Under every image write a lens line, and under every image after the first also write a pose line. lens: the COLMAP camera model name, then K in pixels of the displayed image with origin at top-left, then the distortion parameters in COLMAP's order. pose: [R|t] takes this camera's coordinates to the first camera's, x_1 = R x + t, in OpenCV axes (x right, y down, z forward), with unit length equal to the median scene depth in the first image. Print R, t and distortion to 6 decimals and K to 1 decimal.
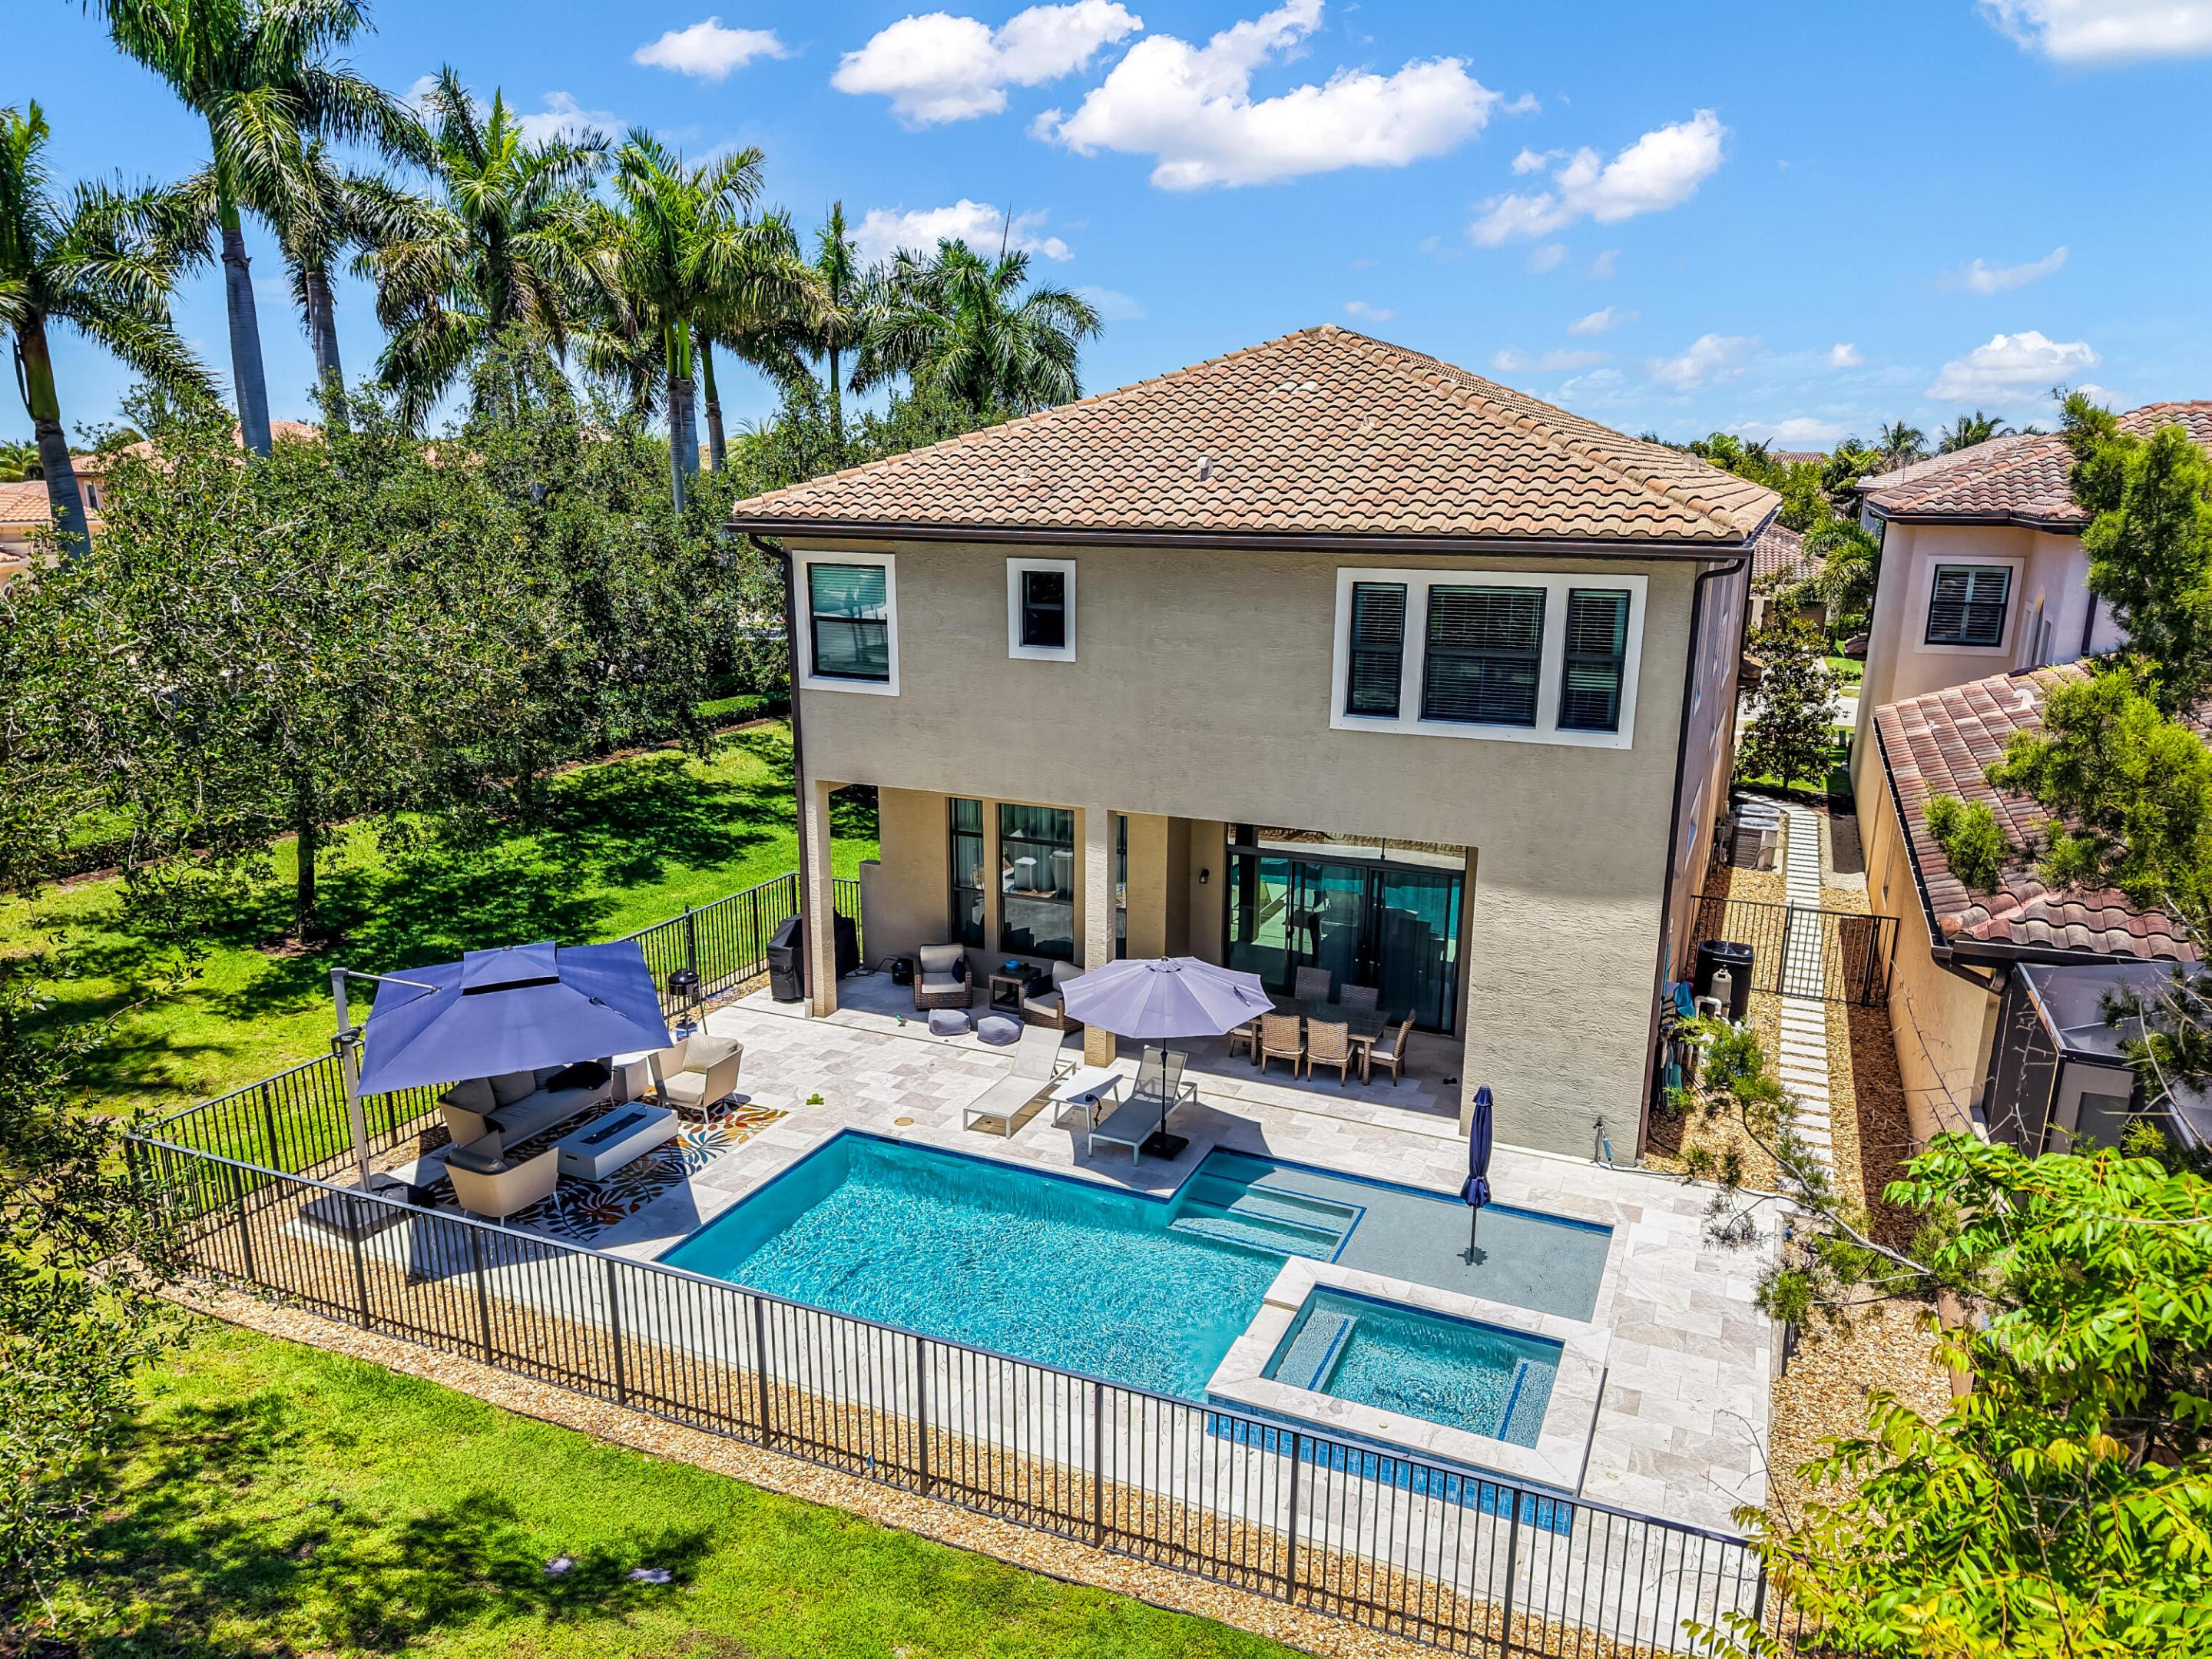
lens RADIAL K [[1488.5, 0, 1105.9], [0, 1488.5, 837.6], [0, 0, 1]] dist [0.001349, -0.006446]
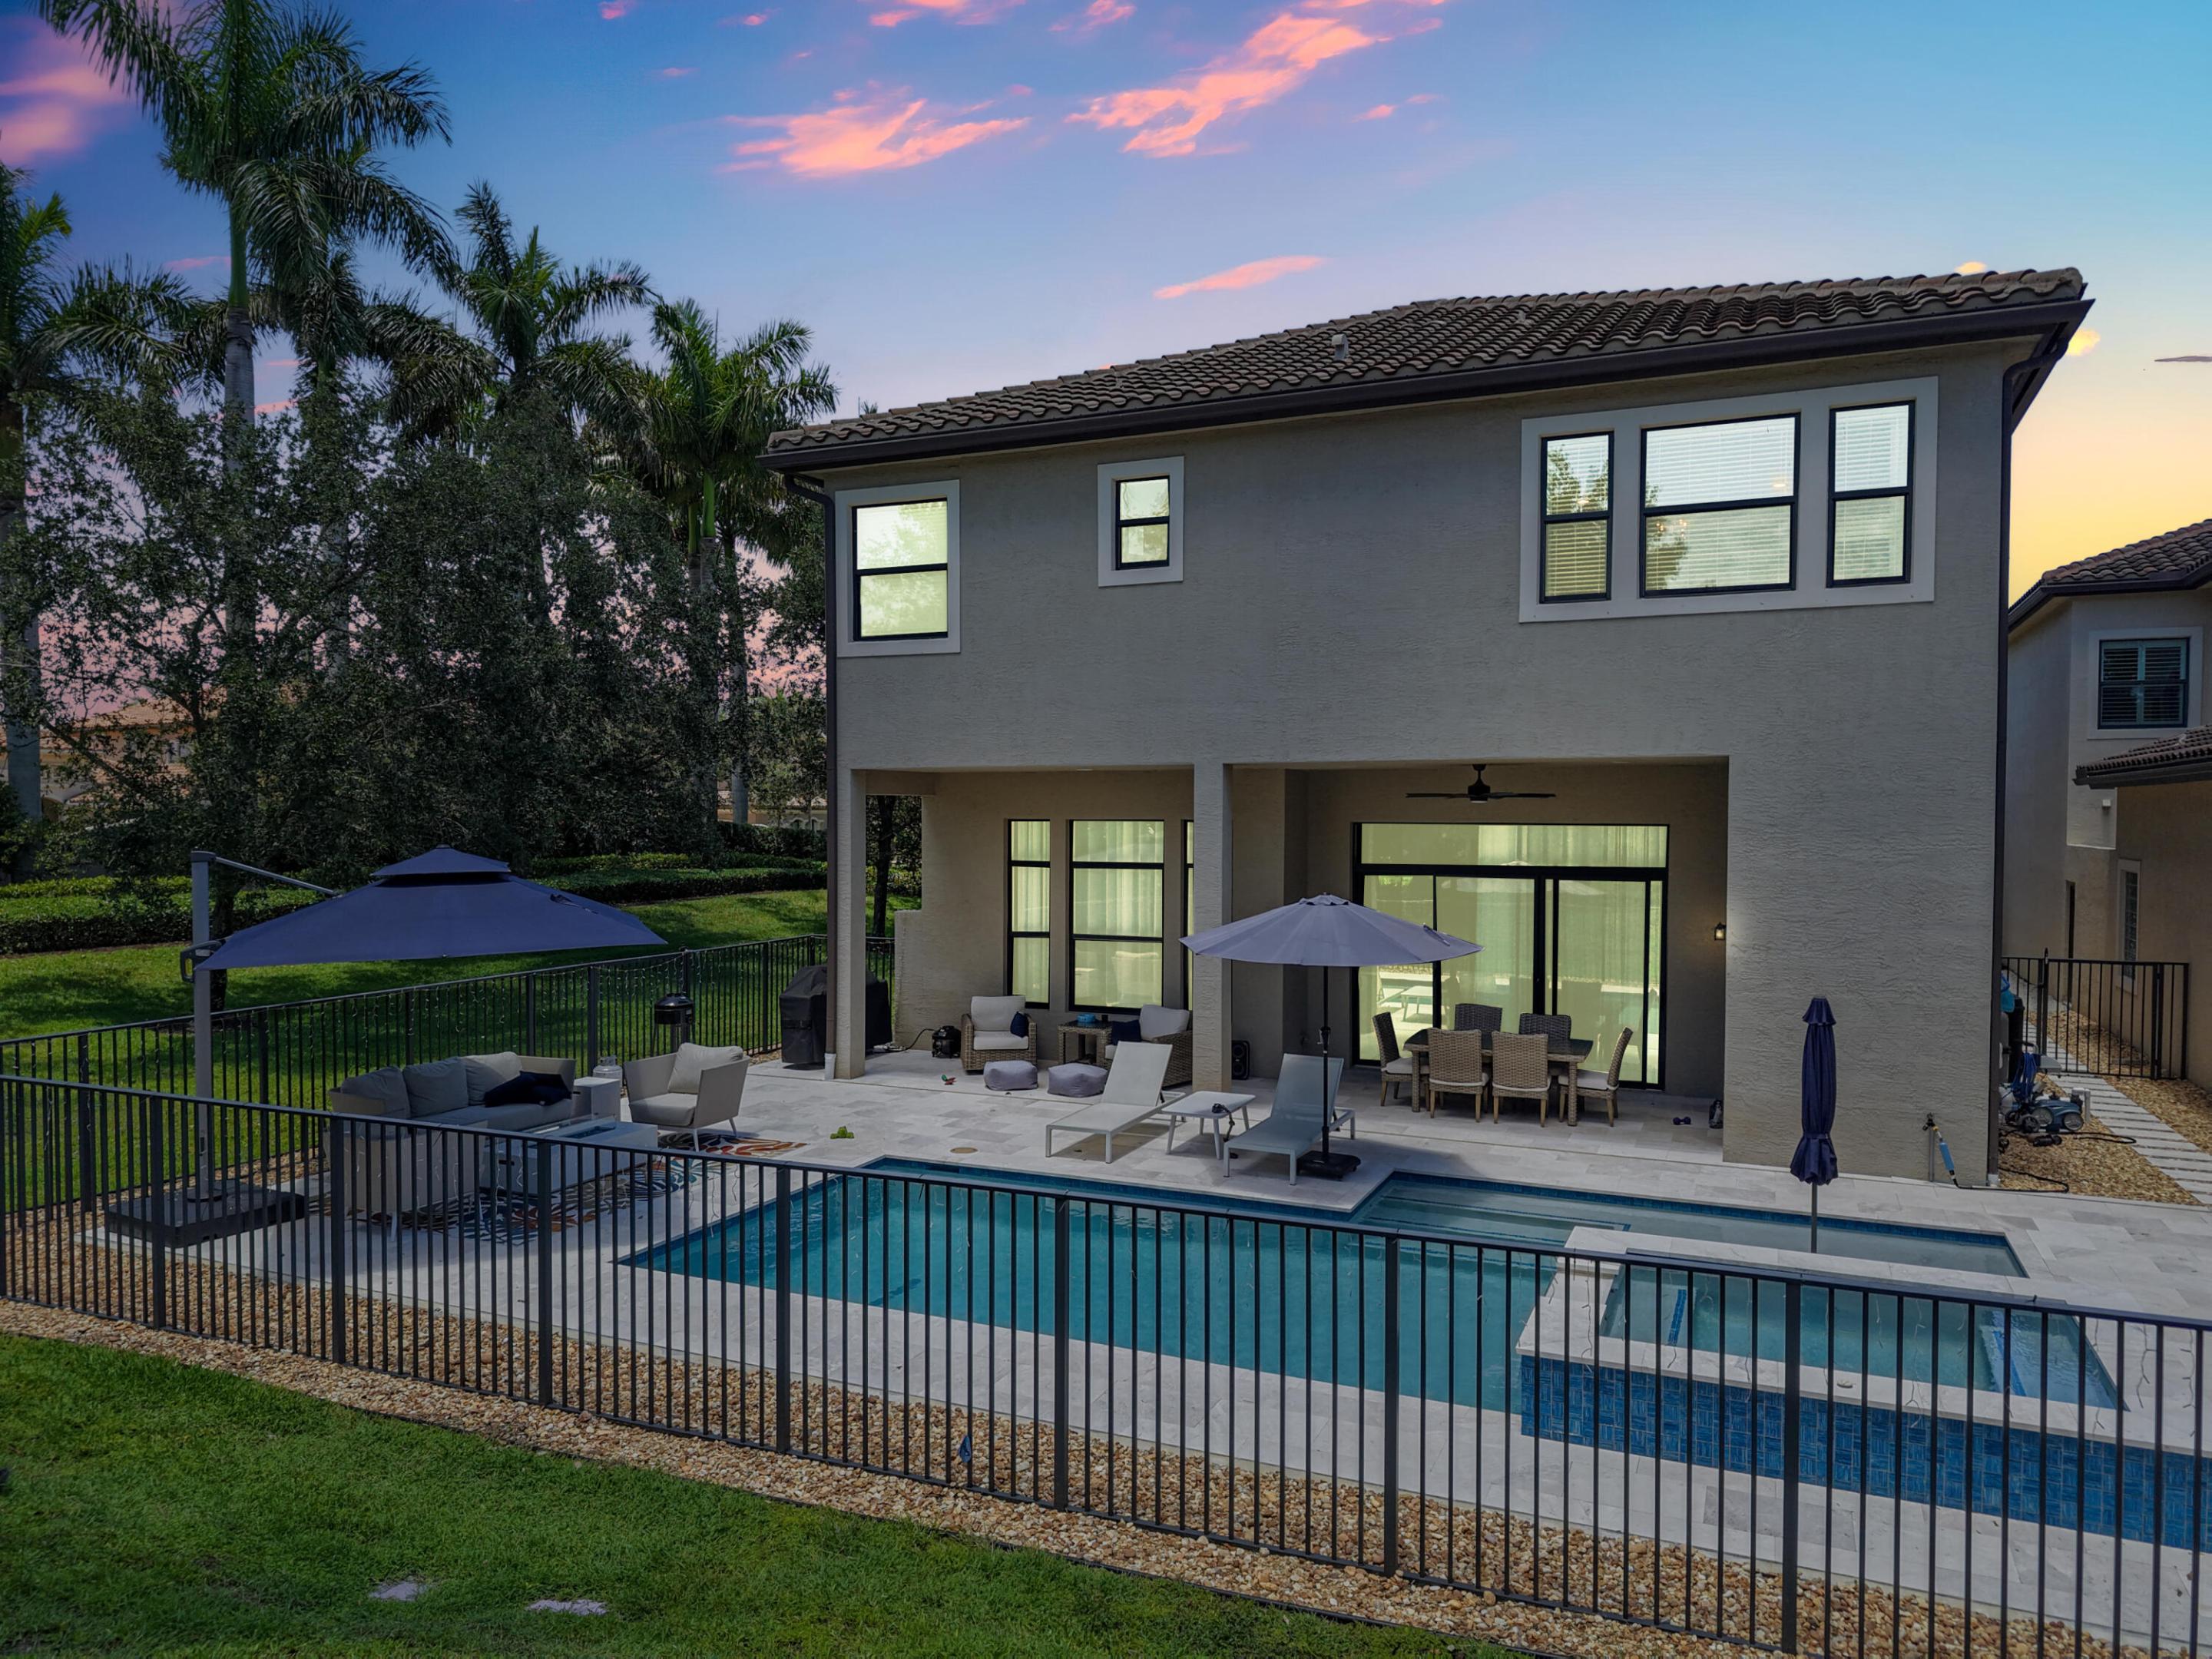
lens RADIAL K [[1488.5, 0, 1107.3], [0, 1488.5, 830.6], [0, 0, 1]] dist [0.001349, -0.006446]
pose [[0.999986, -0.000359, 0.005300, -0.067032], [0.001575, 0.972920, -0.231136, 0.201108], [-0.005073, 0.231141, 0.972907, 0.241195]]
